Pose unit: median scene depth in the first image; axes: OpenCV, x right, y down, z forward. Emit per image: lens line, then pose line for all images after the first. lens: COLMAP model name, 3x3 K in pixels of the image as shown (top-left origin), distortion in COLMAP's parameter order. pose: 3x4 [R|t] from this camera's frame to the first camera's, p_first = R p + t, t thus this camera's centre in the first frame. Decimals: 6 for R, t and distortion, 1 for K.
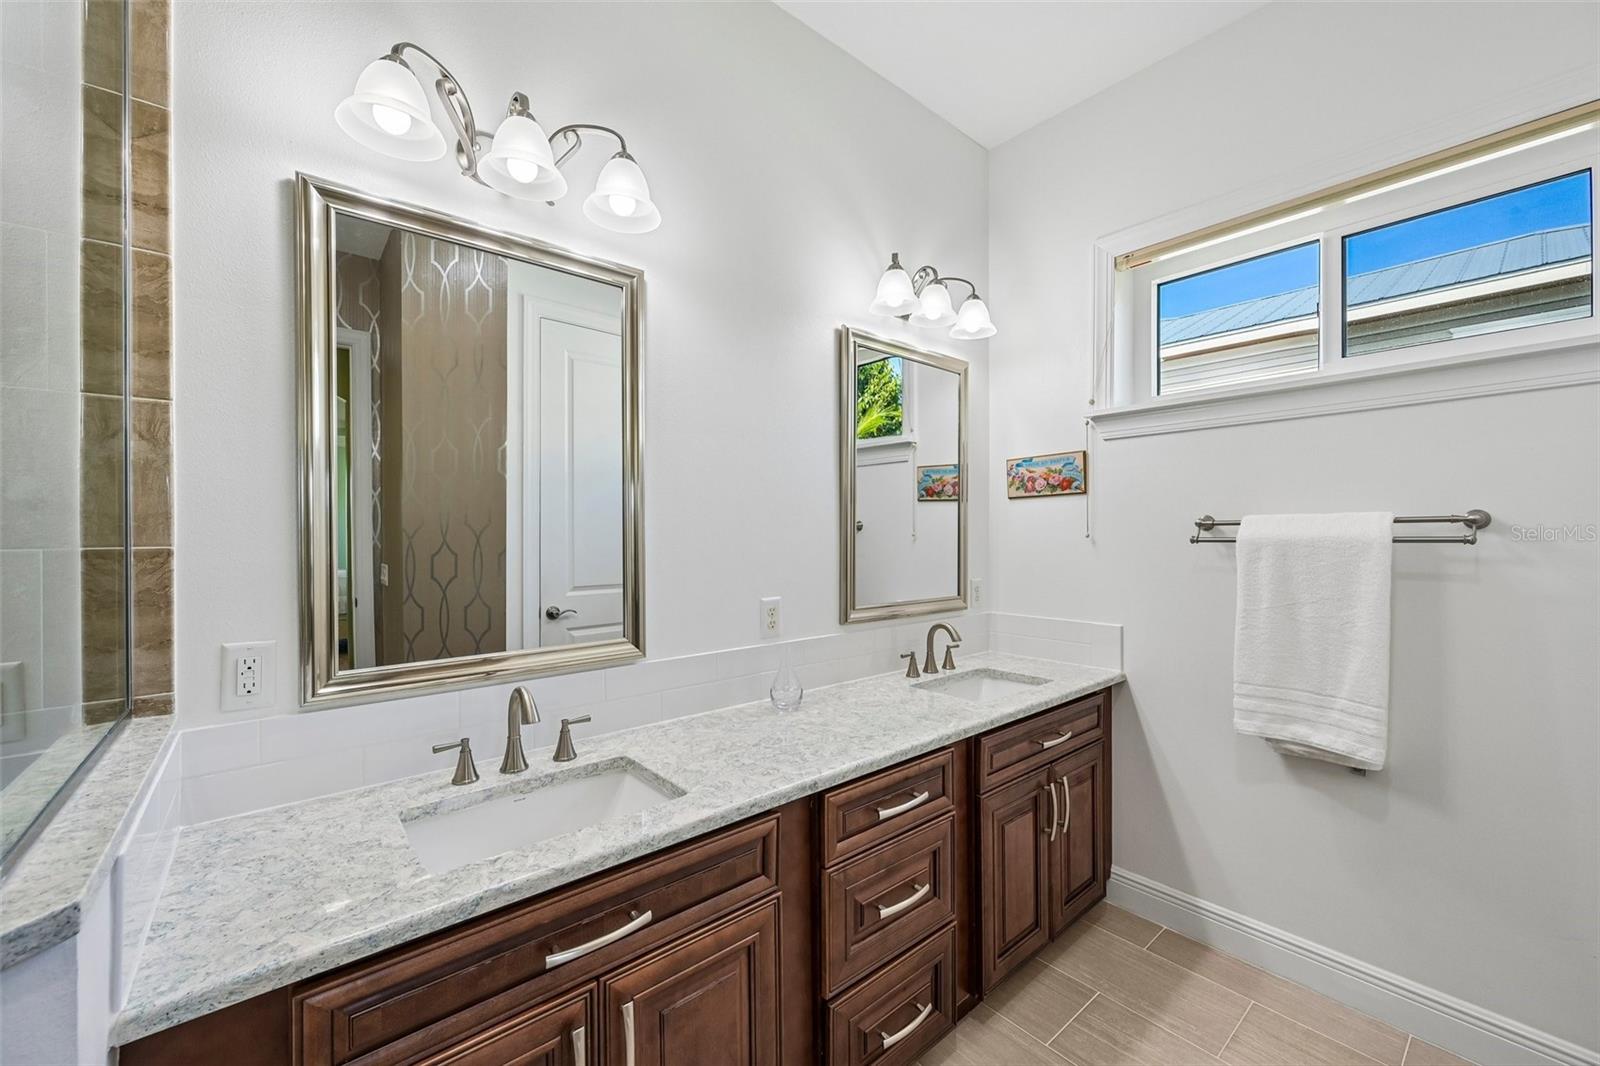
lens RADIAL K [[631.2, 0, 814.5], [0, 631.2, 534.9], [0, 0, 1]] dist [-0.000047, 0.000153]
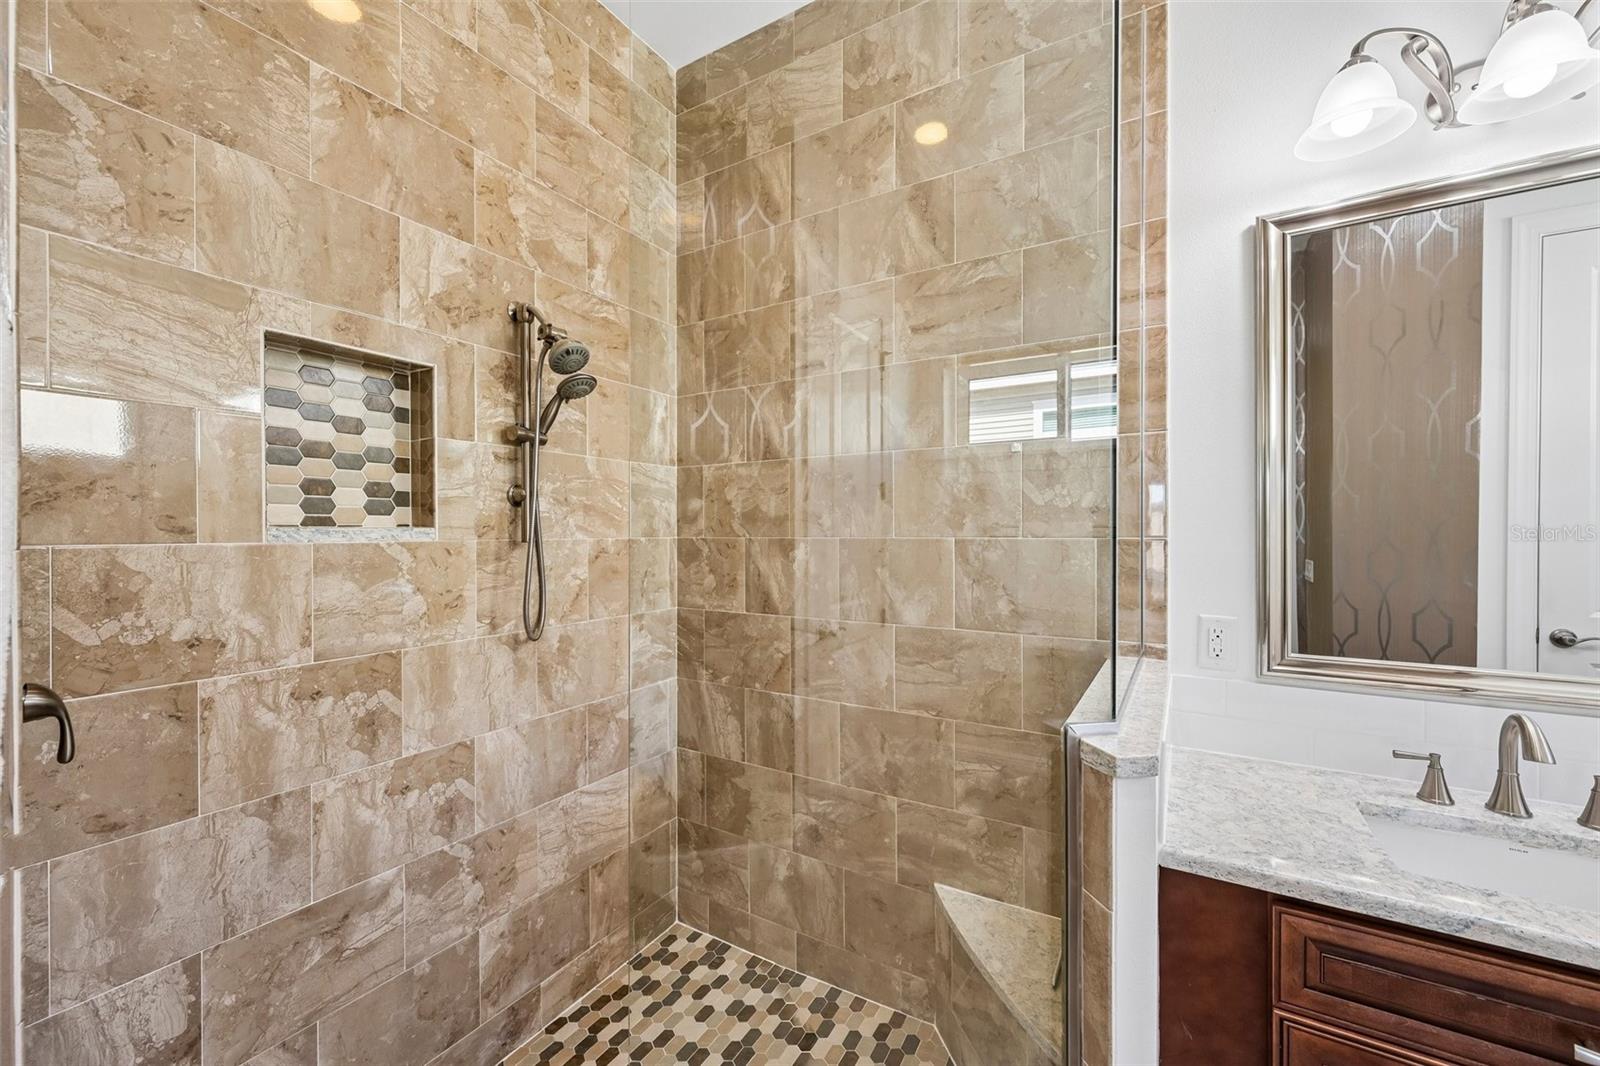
lens RADIAL K [[631.2, 0, 792.1], [0, 631.2, 533.9], [0, 0, 1]] dist [-0.000047, 0.000153]
pose [[0.296135, 0.005763, -0.955129, 0.037974], [-0.001209, 0.999983, 0.005658, 0.003294], [0.955145, -0.000521, 0.296137, -0.152682]]
